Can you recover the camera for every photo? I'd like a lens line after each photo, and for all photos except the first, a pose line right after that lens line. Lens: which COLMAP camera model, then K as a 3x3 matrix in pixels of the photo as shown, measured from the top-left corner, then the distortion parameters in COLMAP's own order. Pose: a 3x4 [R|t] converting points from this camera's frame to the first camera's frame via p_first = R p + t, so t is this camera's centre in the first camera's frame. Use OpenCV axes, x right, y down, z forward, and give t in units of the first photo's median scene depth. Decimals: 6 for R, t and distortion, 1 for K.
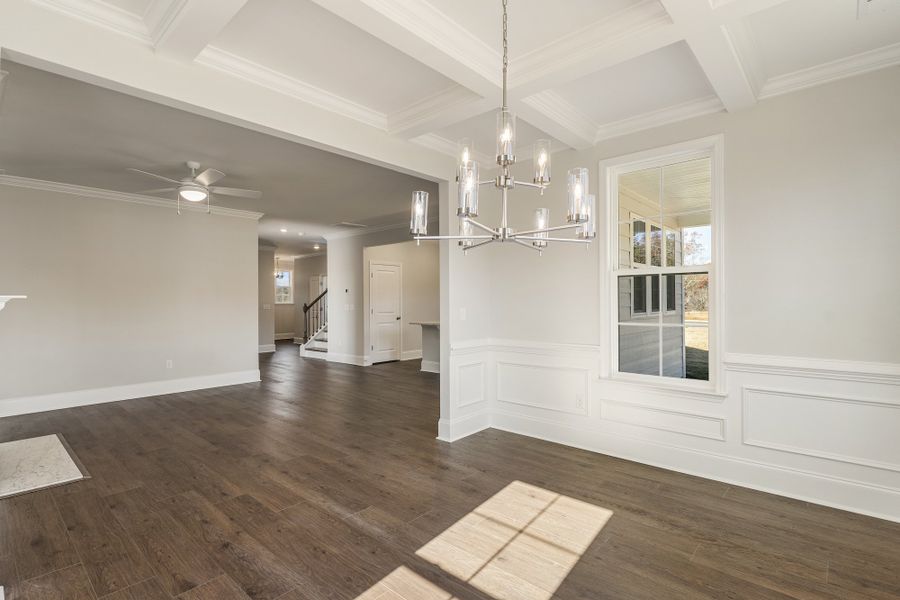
lens RADIAL K [[430.0, 0, 450.0], [0, 430.0, 300.0], [0, 0, 1]] dist [-0.001106, -0.000209]
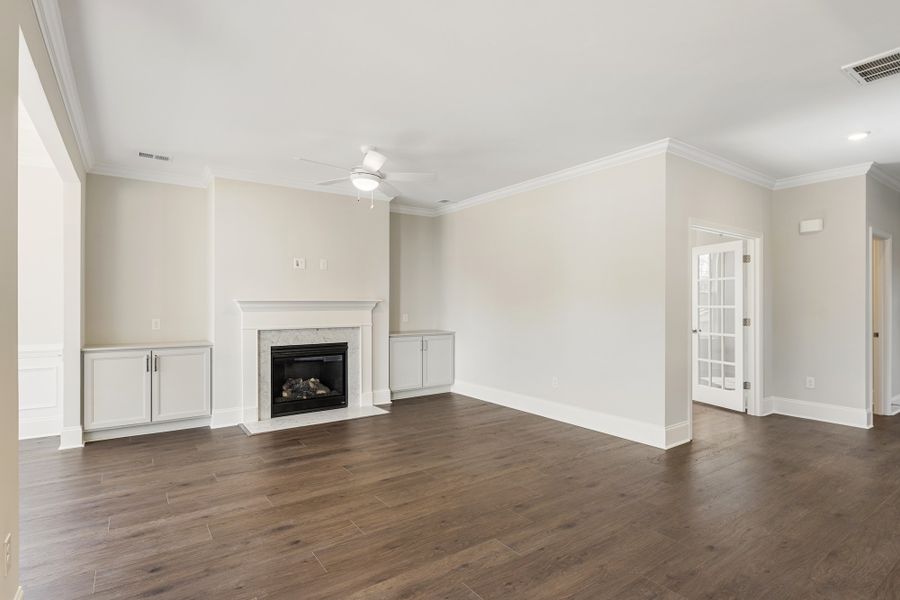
lens RADIAL K [[458.8, 0, 450.0], [0, 458.8, 300.0], [0, 0, 1]] dist [-0.001326, -0.000274]
pose [[-0.227968, -0.002354, -0.973666, 0.462270], [0.002847, 0.999991, -0.003084, -0.000537], [0.973664, -0.003475, -0.227959, 2.205488]]
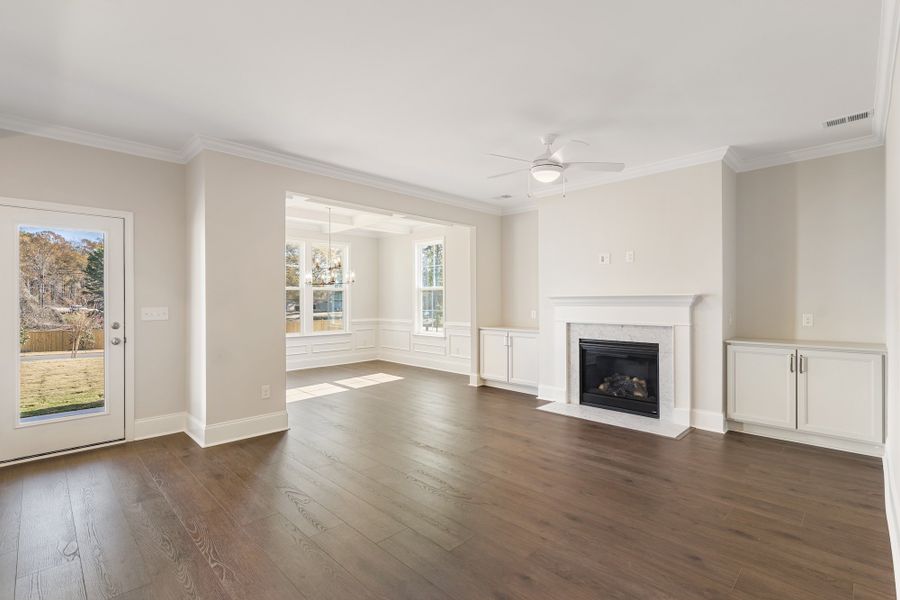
lens RADIAL K [[414.4, 0, 450.0], [0, 414.4, 300.0], [0, 0, 1]] dist [-0.001640, -0.000280]
pose [[-0.998376, 0.008093, 0.056385, -0.712529], [0.007929, 0.999964, -0.003123, 0.011804], [-0.056408, -0.002670, -0.998404, 2.924829]]
